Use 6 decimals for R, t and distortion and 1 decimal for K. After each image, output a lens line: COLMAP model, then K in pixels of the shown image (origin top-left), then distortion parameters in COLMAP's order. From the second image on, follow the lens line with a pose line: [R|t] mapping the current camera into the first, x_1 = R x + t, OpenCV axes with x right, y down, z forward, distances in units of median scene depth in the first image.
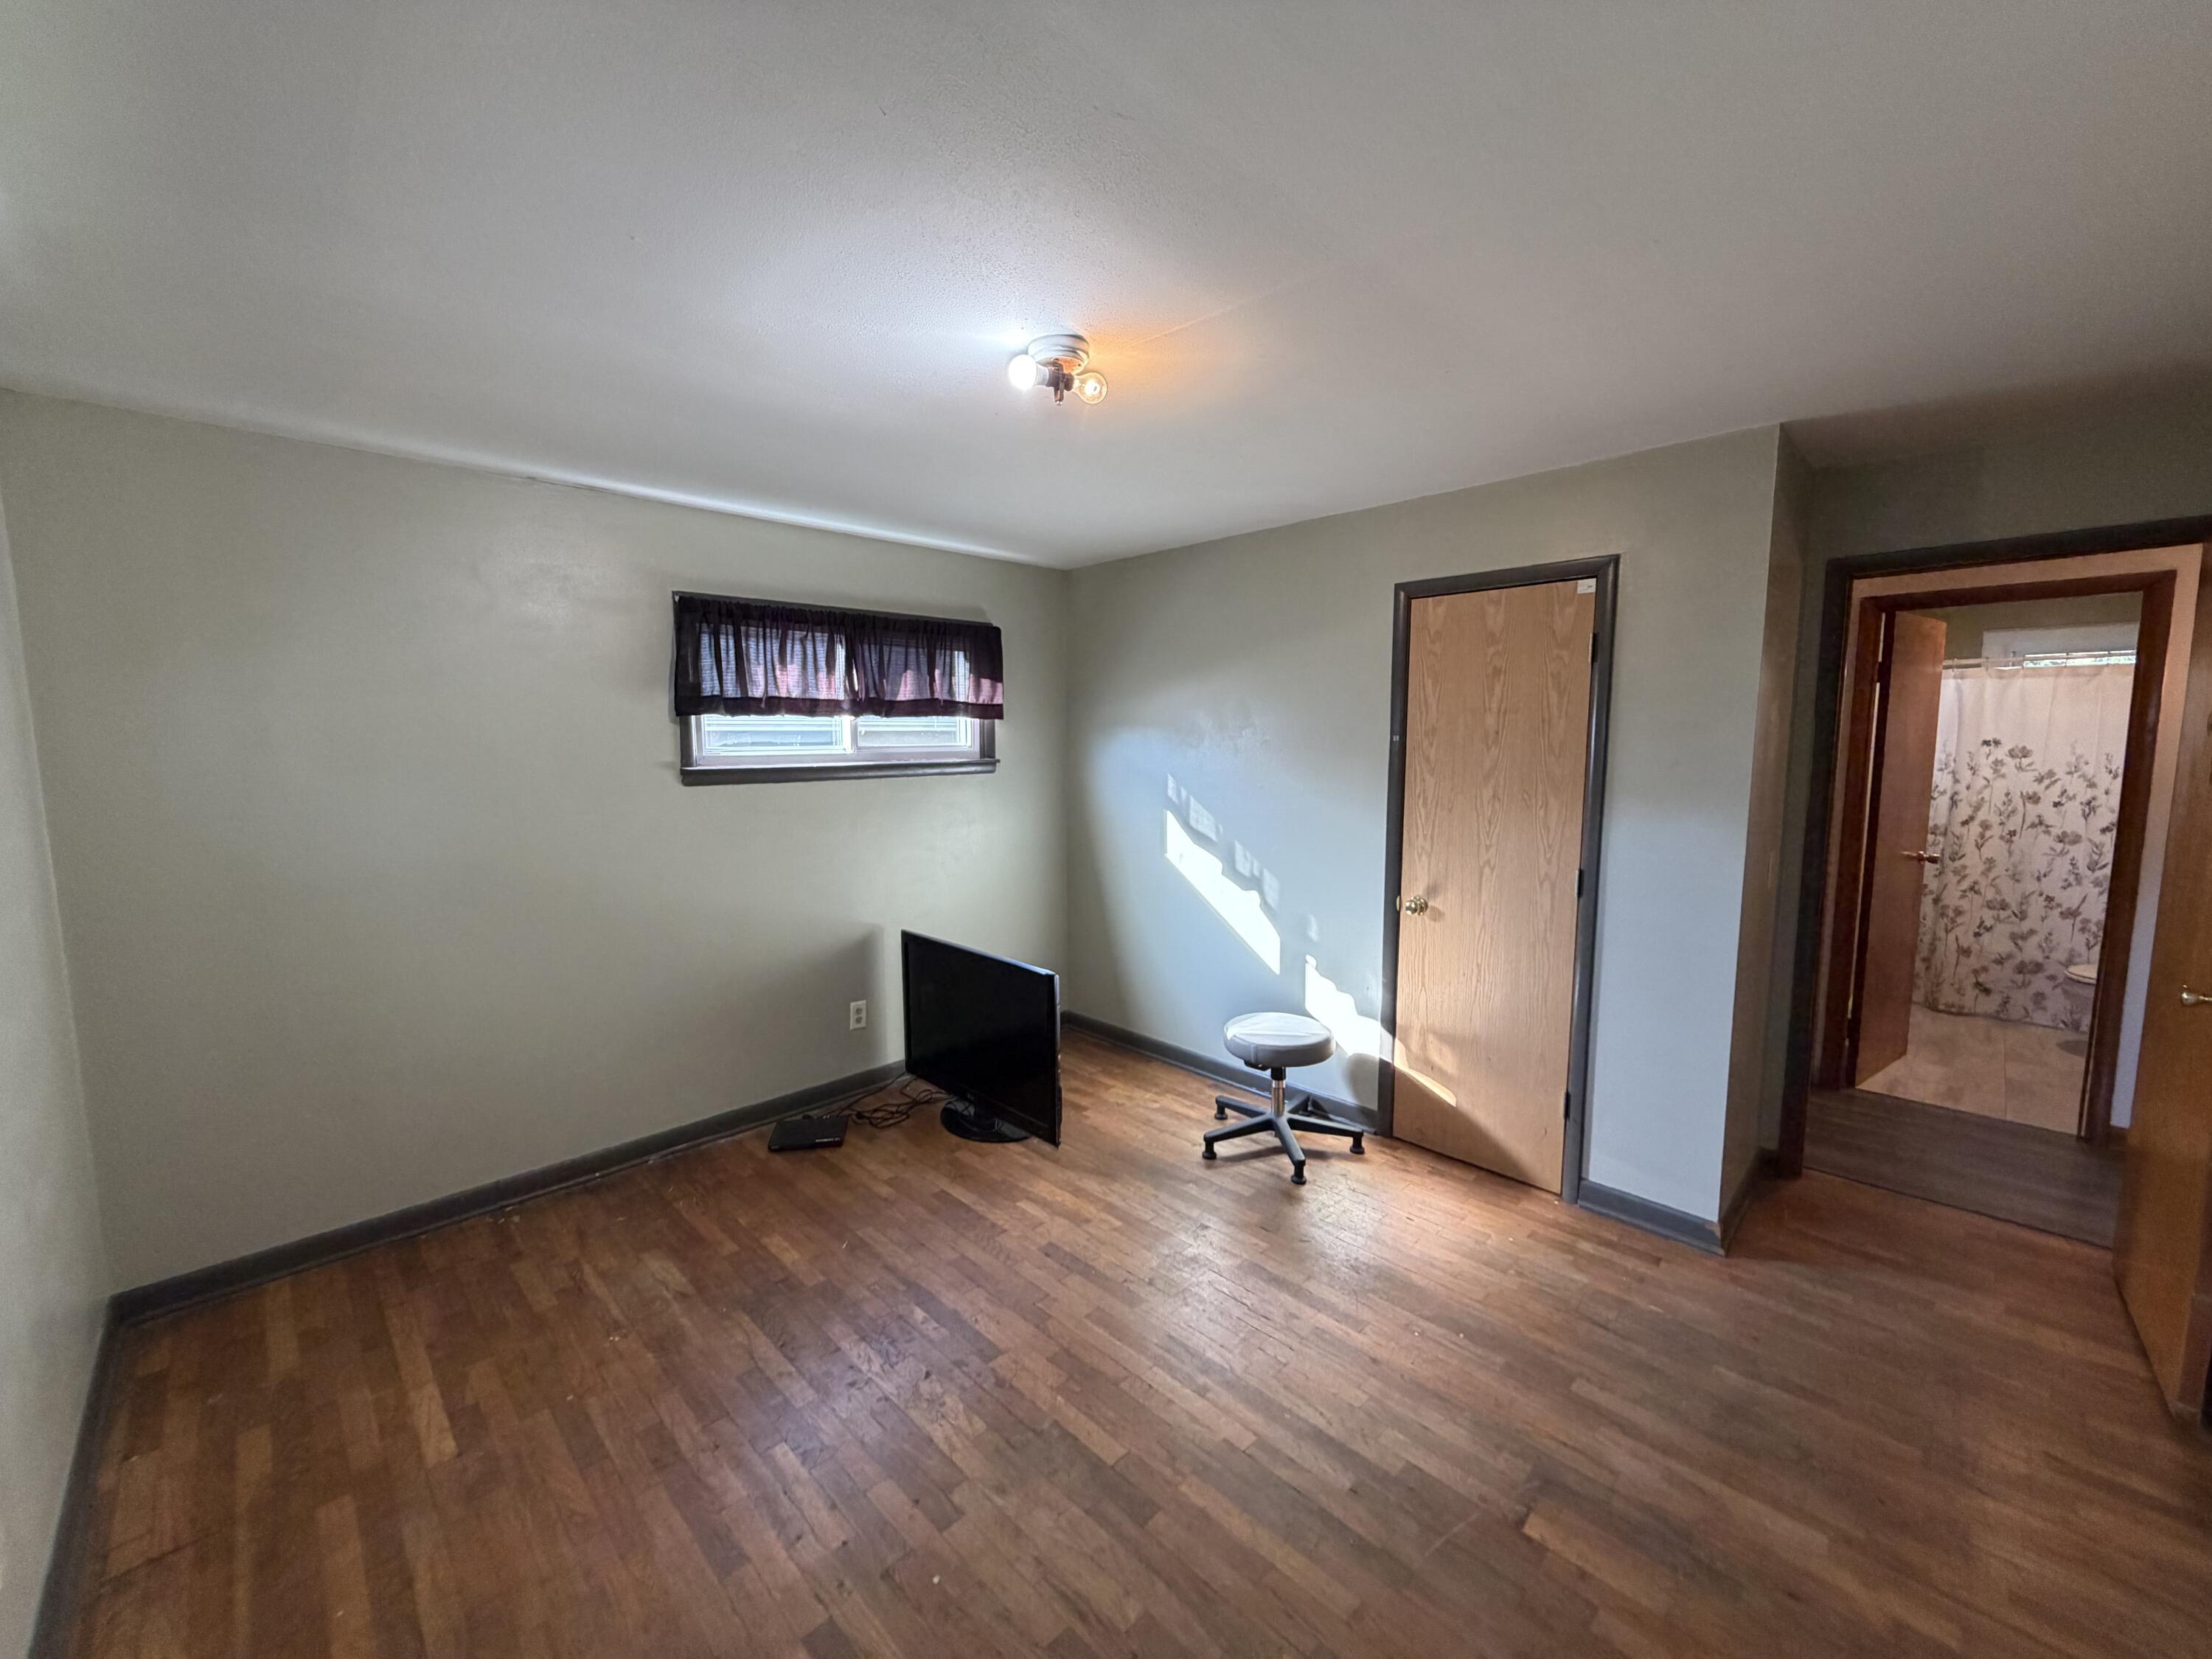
lens RADIAL K [[887.2, 0, 1098.7], [0, 887.2, 831.8], [0, 0, 1]] dist [-0.000264, 0.000136]
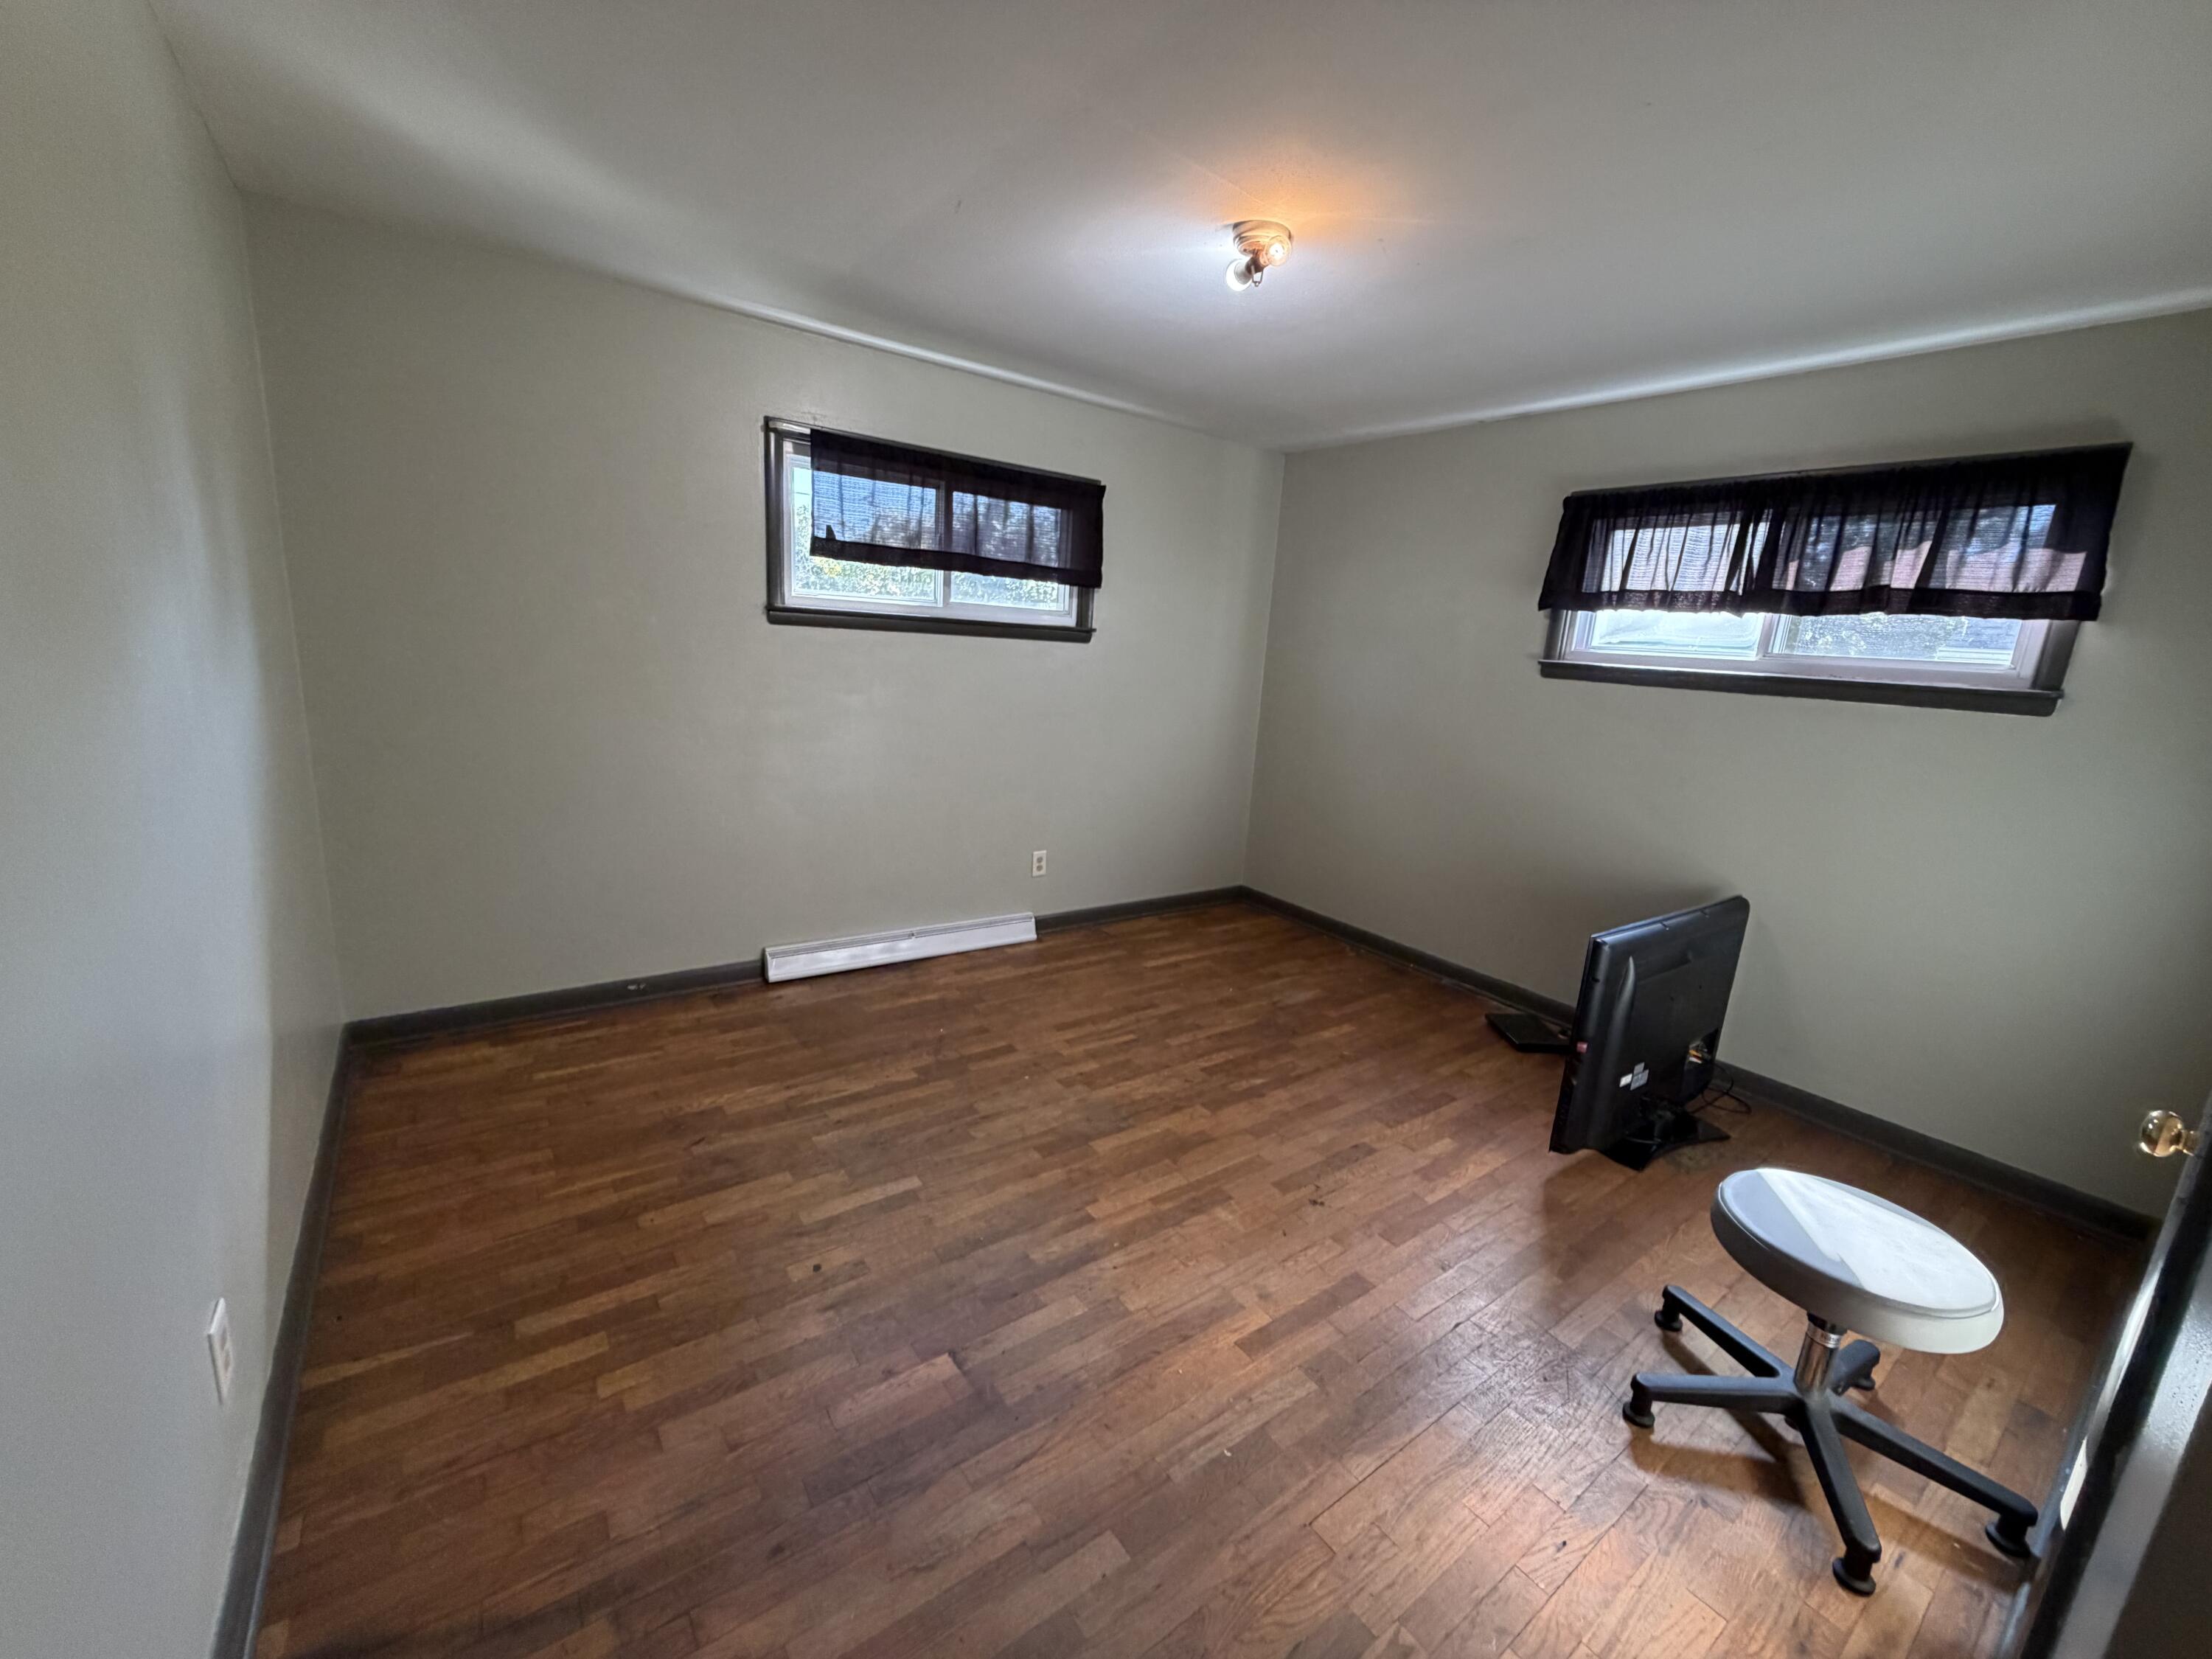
lens RADIAL K [[887.2, 0, 1101.3], [0, 887.2, 829.2], [0, 0, 1]] dist [-0.000264, 0.000136]
pose [[-0.148417, 0.208504, -0.966695, 1.881169], [-0.169660, 0.957659, 0.232603, -0.090003], [0.974263, 0.198531, -0.106758, 1.661788]]
